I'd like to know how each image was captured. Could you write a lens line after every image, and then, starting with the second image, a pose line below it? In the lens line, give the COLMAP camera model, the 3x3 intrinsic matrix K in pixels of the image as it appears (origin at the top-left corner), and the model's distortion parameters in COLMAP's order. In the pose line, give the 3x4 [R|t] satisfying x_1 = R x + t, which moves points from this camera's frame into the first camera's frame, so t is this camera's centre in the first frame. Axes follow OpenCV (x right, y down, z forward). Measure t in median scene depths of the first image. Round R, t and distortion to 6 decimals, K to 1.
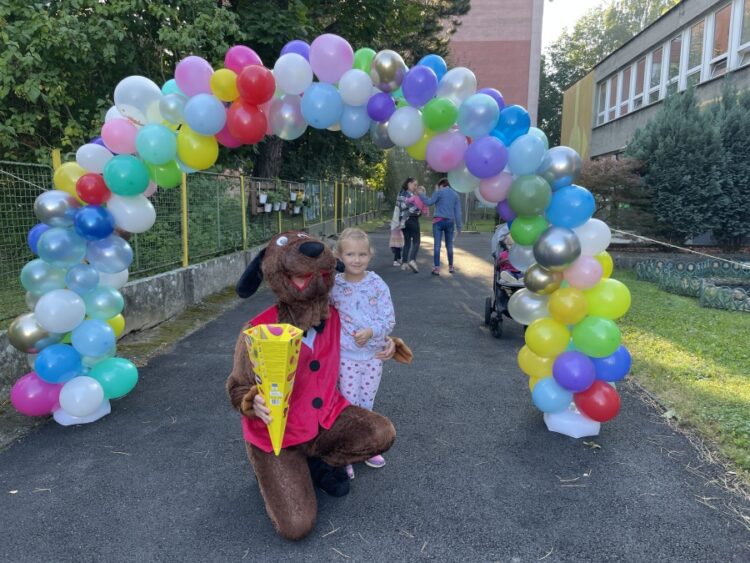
lens RADIAL K [[591.1, 0, 370.0], [0, 591.1, 282.0], [0, 0, 1]] dist [0.080430, -0.119666]
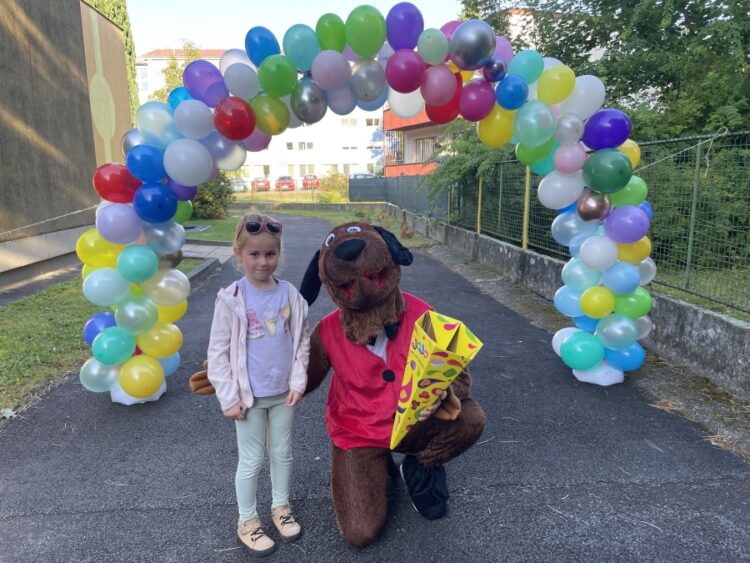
lens RADIAL K [[591.1, 0, 370.8], [0, 591.1, 290.3], [0, 0, 1]] dist [0.080430, -0.119666]
pose [[-0.986652, 0.034316, -0.159184, 0.050863], [-0.018655, 0.947288, 0.319840, -0.155892], [0.161768, 0.318541, -0.934004, 1.128690]]
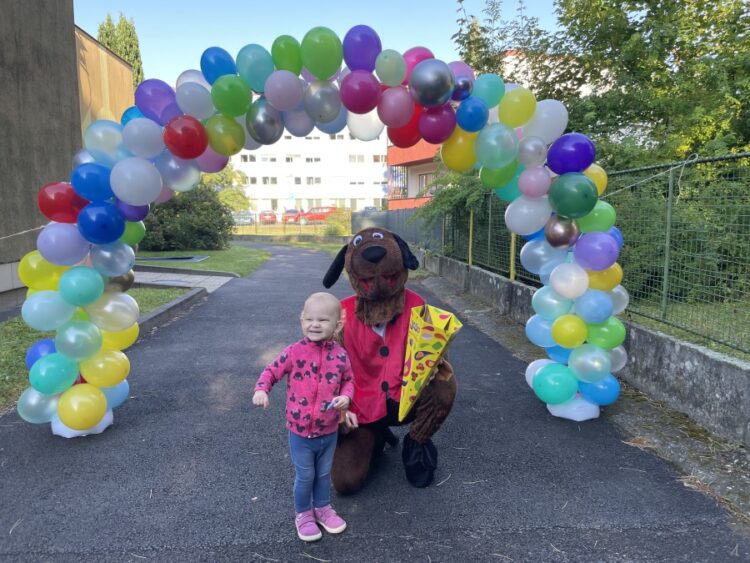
lens RADIAL K [[591.1, 0, 379.8], [0, 591.1, 277.7], [0, 0, 1]] dist [0.080430, -0.119666]
pose [[-0.986475, 0.013003, -0.163392, 0.002702], [-0.027825, 0.969095, 0.245115, -0.142661], [0.161530, 0.246346, -0.955626, 1.114063]]
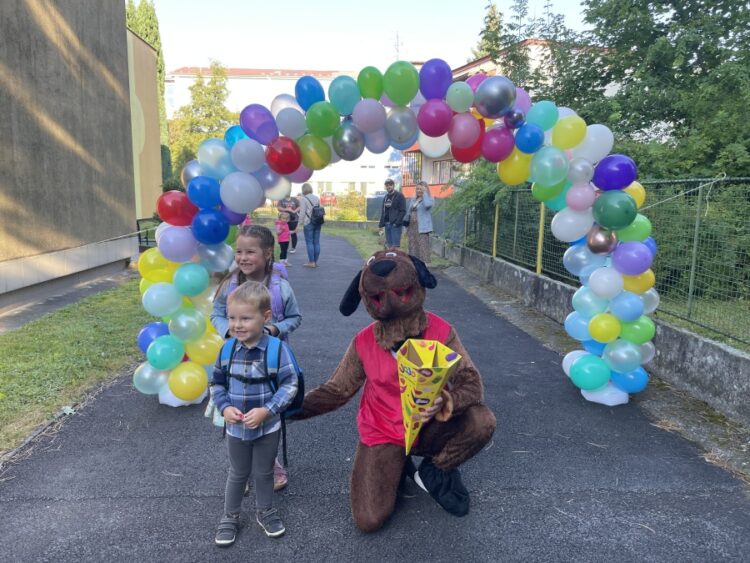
lens RADIAL K [[591.1, 0, 371.0], [0, 591.1, 278.7], [0, 0, 1]] dist [0.080430, -0.119666]
pose [[-0.990287, -0.004994, -0.138951, 0.075420], [-0.043425, 0.960473, 0.274967, -0.177334], [0.132086, 0.278330, -0.951360, 1.182236]]
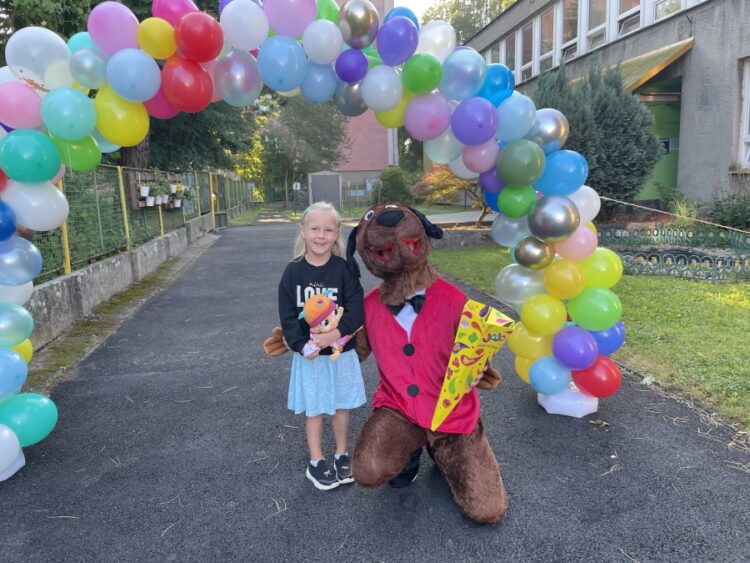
lens RADIAL K [[591.1, 0, 375.9], [0, 591.1, 279.2], [0, 0, 1]] dist [0.080430, -0.119666]
pose [[0.969929, -0.080635, 0.229644, -0.091180], [0.078187, 0.996743, 0.019755, -0.000962], [-0.230489, -0.001206, 0.973074, 0.082715]]
